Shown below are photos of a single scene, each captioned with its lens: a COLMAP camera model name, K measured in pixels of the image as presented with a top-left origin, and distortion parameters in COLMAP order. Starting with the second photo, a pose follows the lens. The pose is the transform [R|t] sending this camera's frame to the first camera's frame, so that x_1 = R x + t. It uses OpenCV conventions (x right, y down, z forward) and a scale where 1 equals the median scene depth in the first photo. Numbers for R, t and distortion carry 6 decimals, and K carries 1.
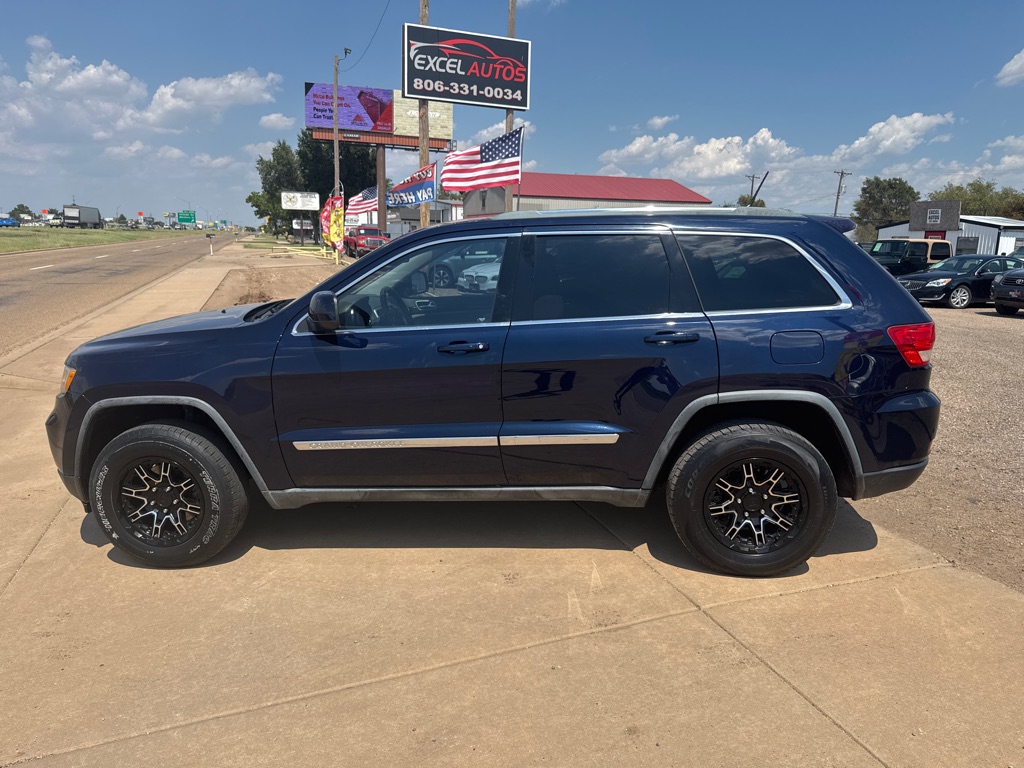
lens RADIAL K [[703.3, 0, 516.1], [0, 703.3, 376.4], [0, 0, 1]] dist [0.026889, -0.042710]
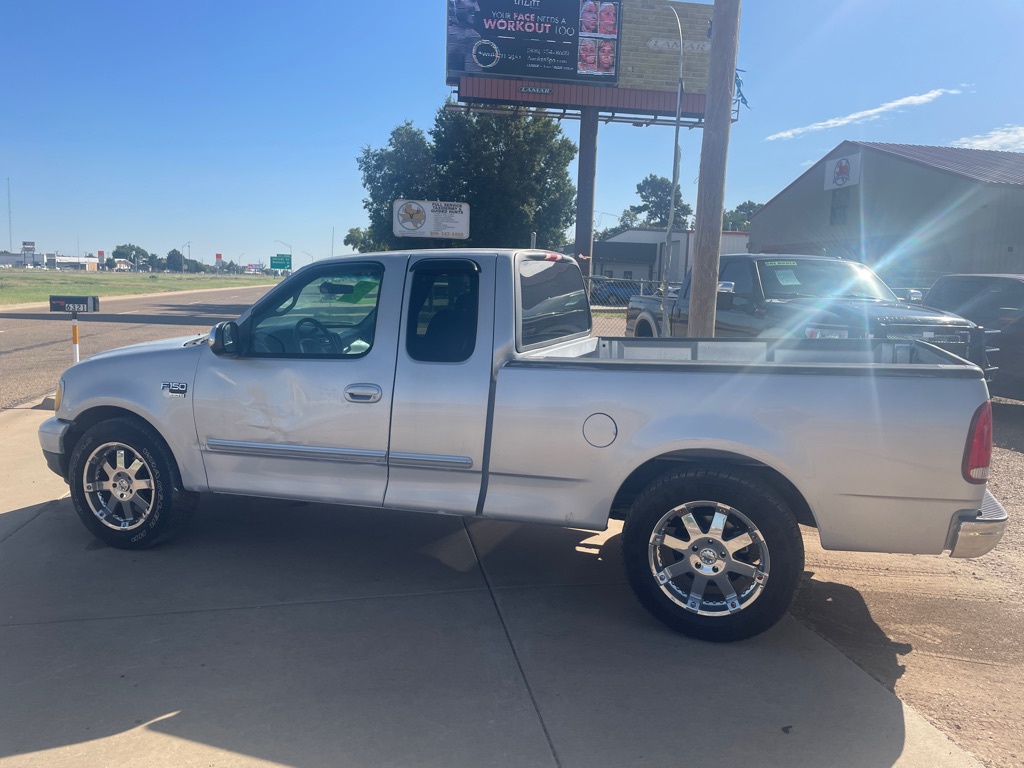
lens RADIAL K [[750.0, 0, 515.6], [0, 750.0, 389.5], [0, 0, 1]] dist [0.029285, -0.005638]
pose [[0.988341, 0.027019, -0.149841, -0.582302], [-0.035779, 0.997785, -0.056079, -0.364700], [0.147994, 0.060786, 0.987118, 1.755436]]
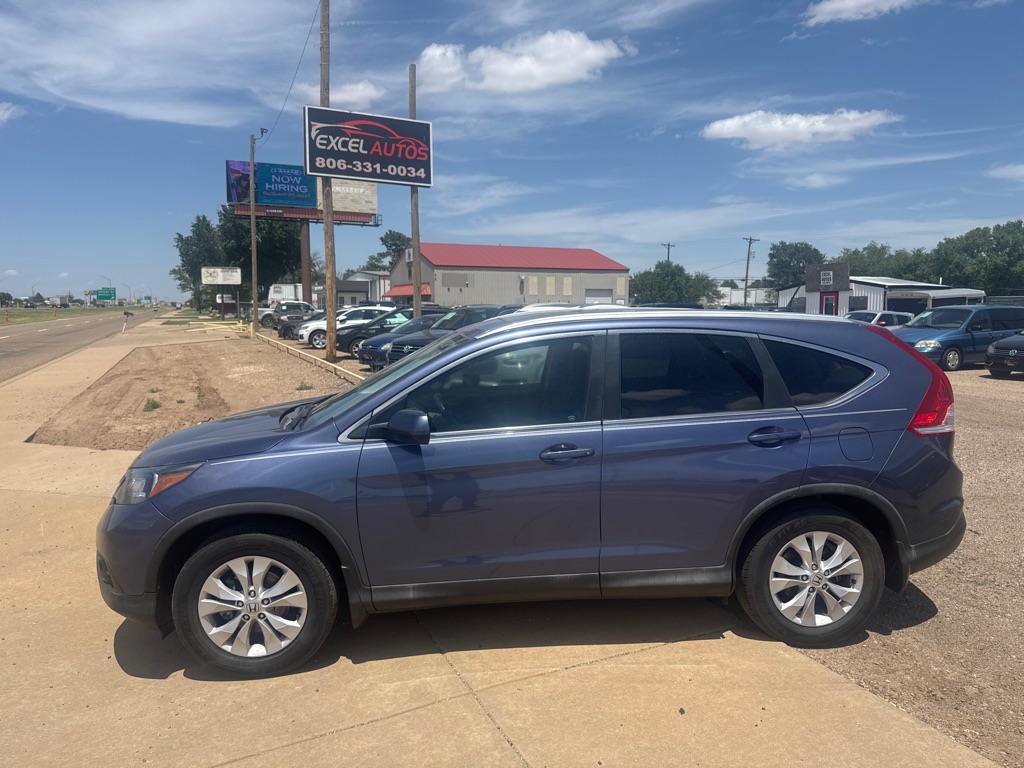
lens RADIAL K [[698.9, 0, 514.5], [0, 698.9, 383.3], [0, 0, 1]] dist [0.057556, -0.082084]
pose [[0.995534, -0.034890, 0.087720, 0.037962], [0.042133, 0.995730, -0.082133, -0.002628], [-0.084480, 0.085462, 0.992753, -0.003134]]
